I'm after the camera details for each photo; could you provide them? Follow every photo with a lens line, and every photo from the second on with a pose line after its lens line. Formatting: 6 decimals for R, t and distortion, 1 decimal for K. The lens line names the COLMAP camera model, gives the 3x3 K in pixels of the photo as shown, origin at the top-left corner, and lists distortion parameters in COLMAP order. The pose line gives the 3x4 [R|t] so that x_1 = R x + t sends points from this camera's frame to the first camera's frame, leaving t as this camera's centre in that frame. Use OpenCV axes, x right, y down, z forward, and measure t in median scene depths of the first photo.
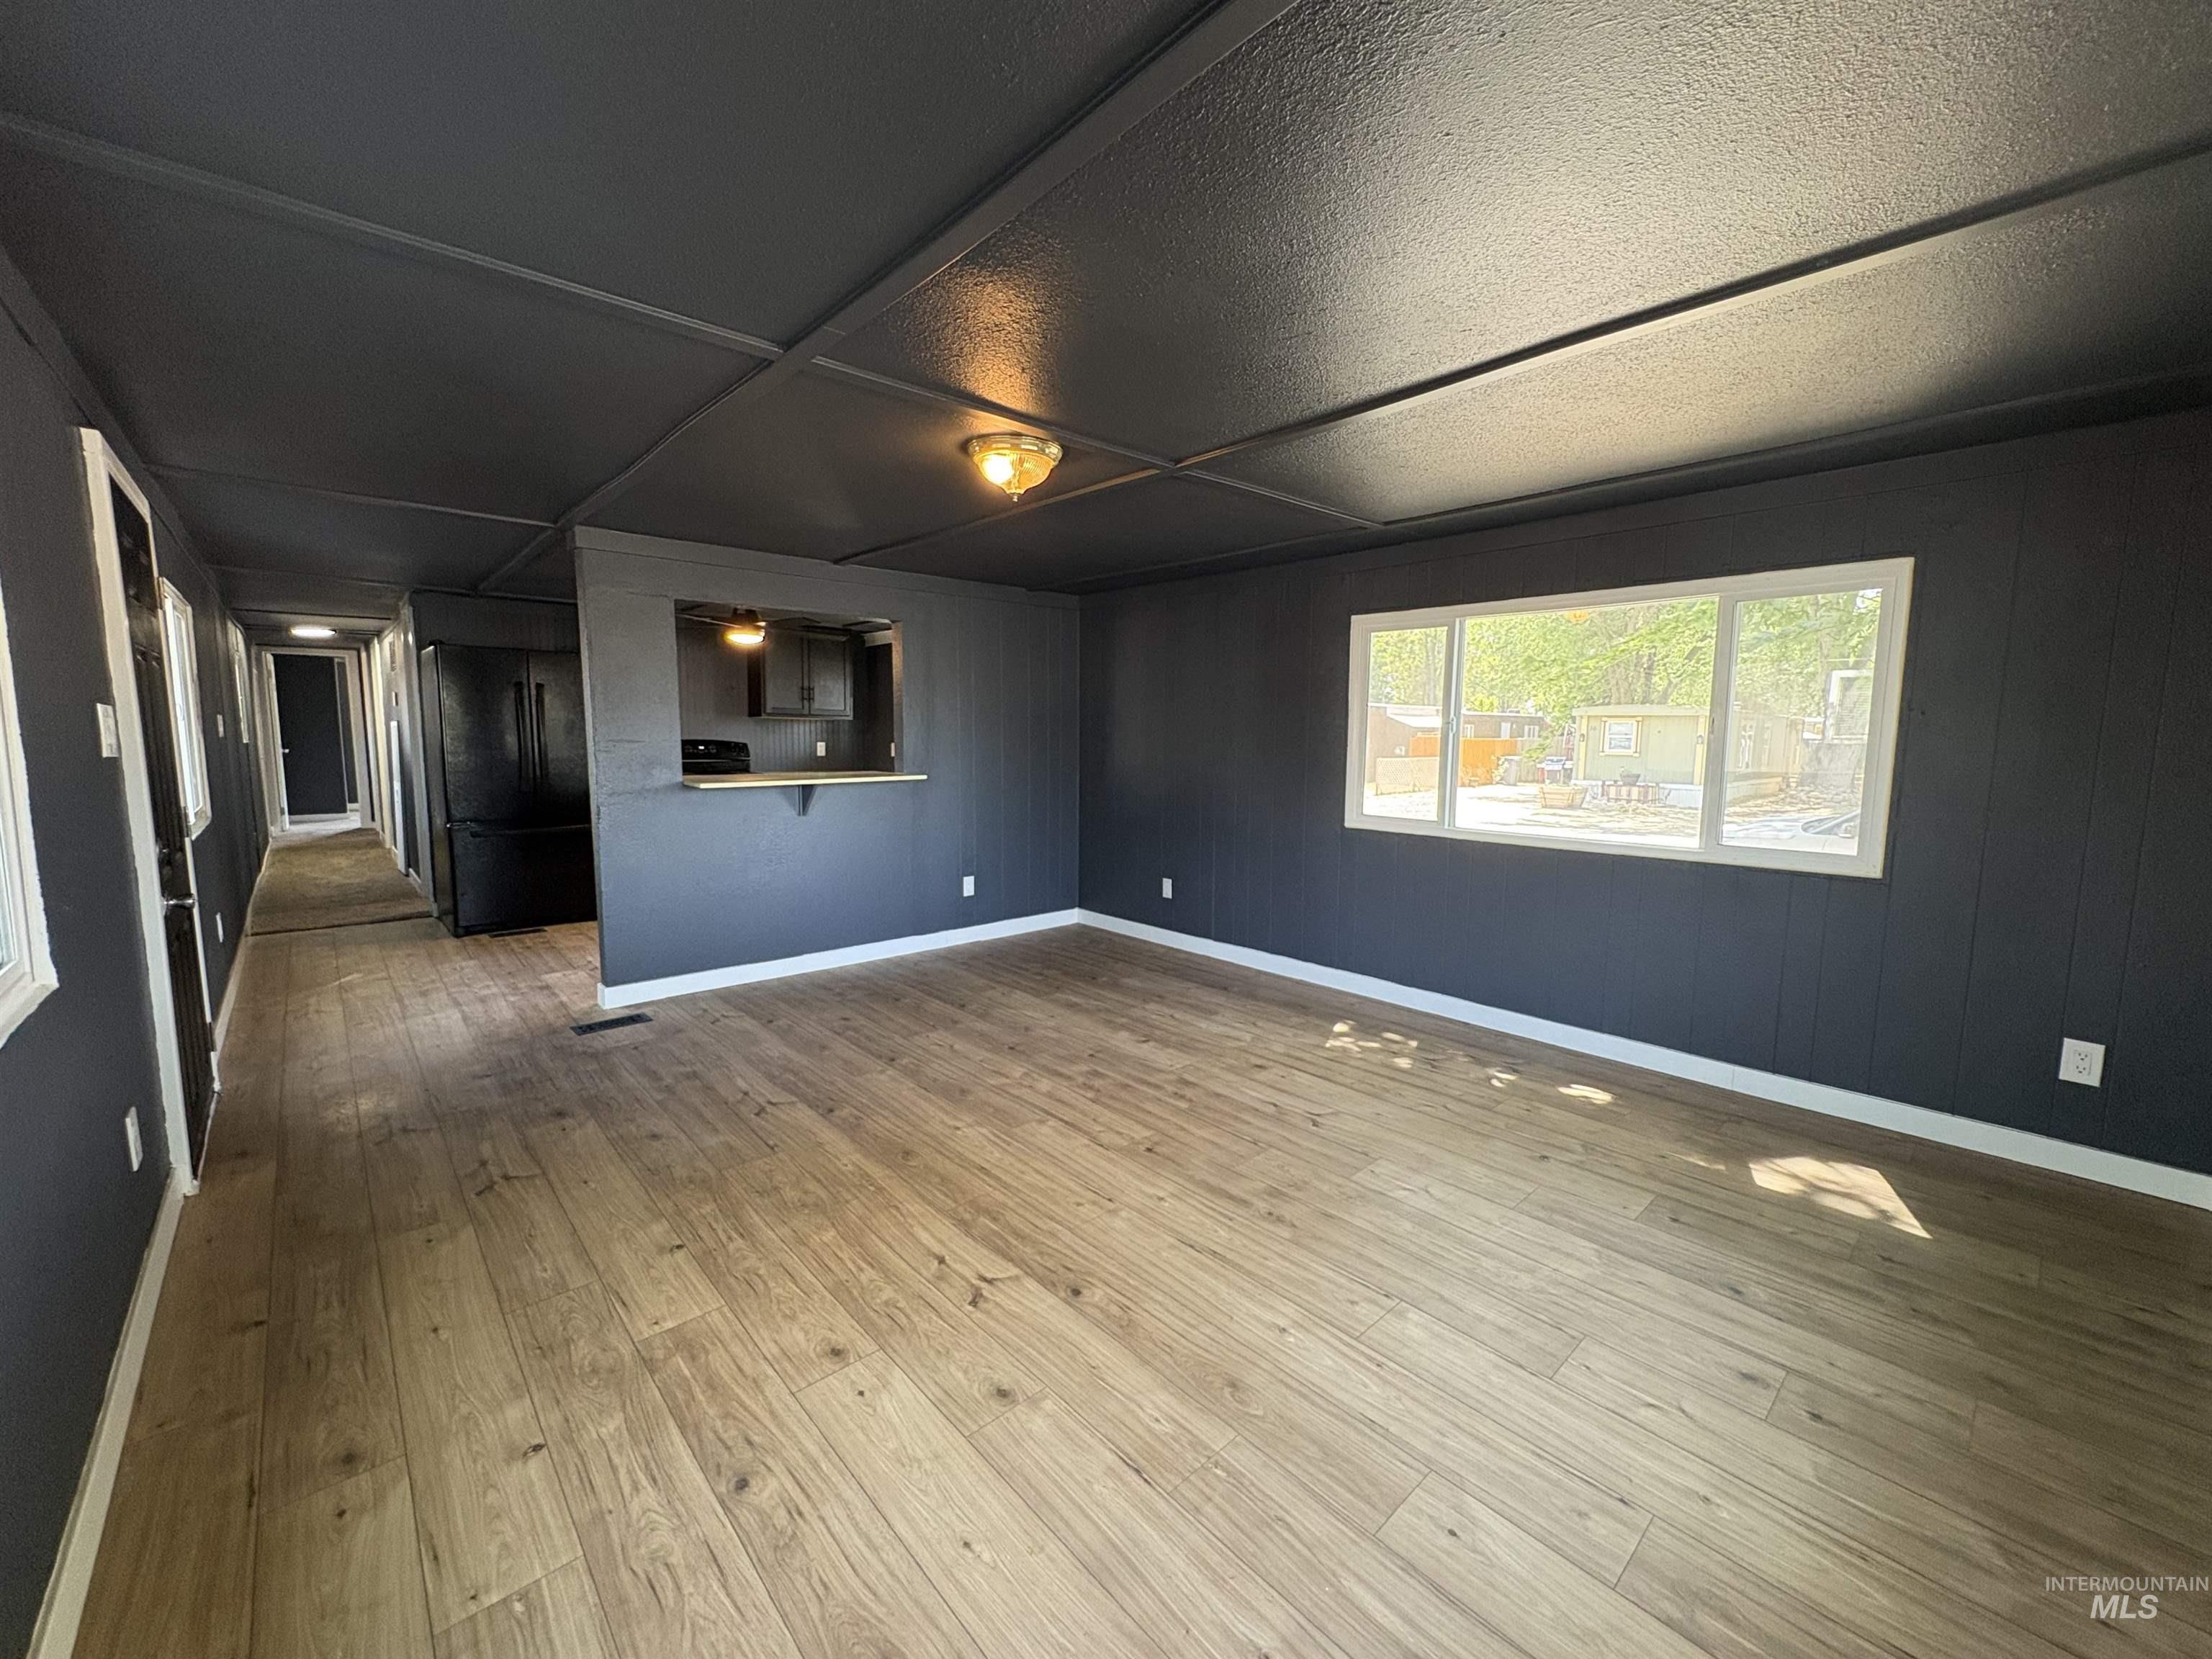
lens RADIAL K [[873.5, 0, 1096.4], [0, 873.5, 828.6], [0, 0, 1]] dist [-0.002006, 0.000516]
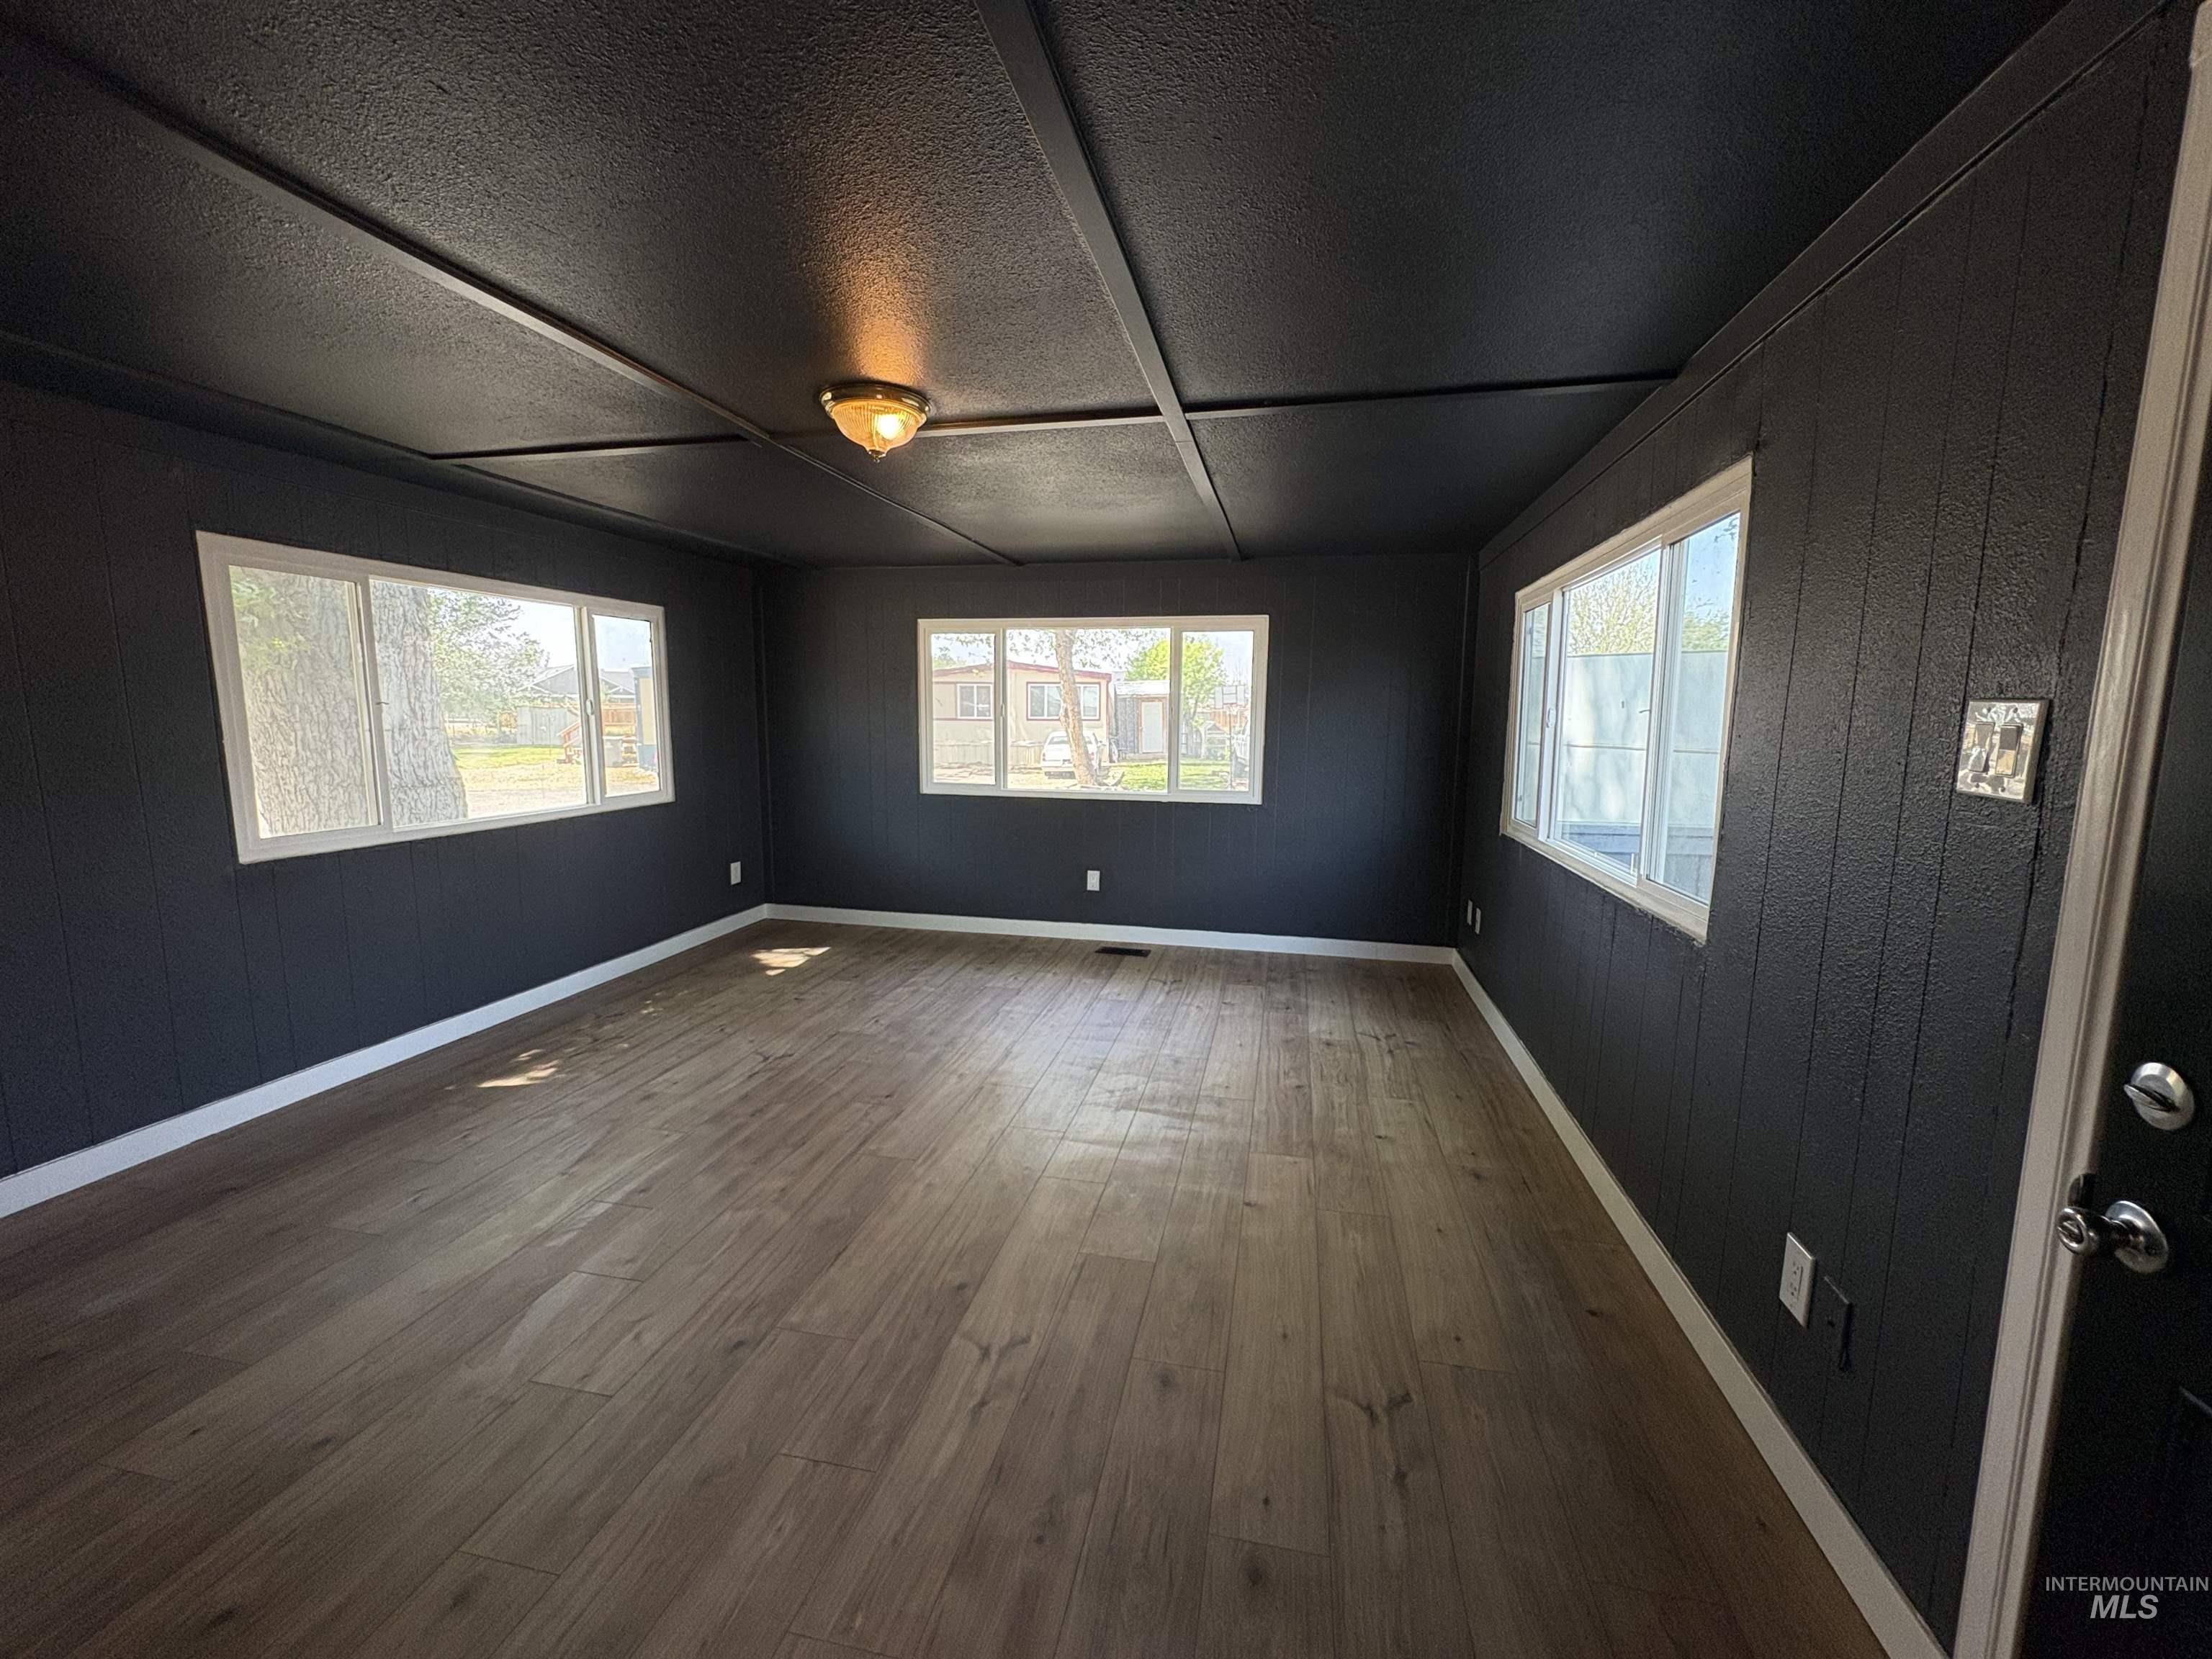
lens RADIAL K [[873.5, 0, 1096.4], [0, 873.5, 828.6], [0, 0, 1]] dist [-0.002006, 0.000516]
pose [[-0.578177, -0.118936, 0.807196, -1.003273], [0.082709, 0.975678, 0.203004, -0.180378], [-0.811708, 0.184135, -0.554278, 1.407616]]
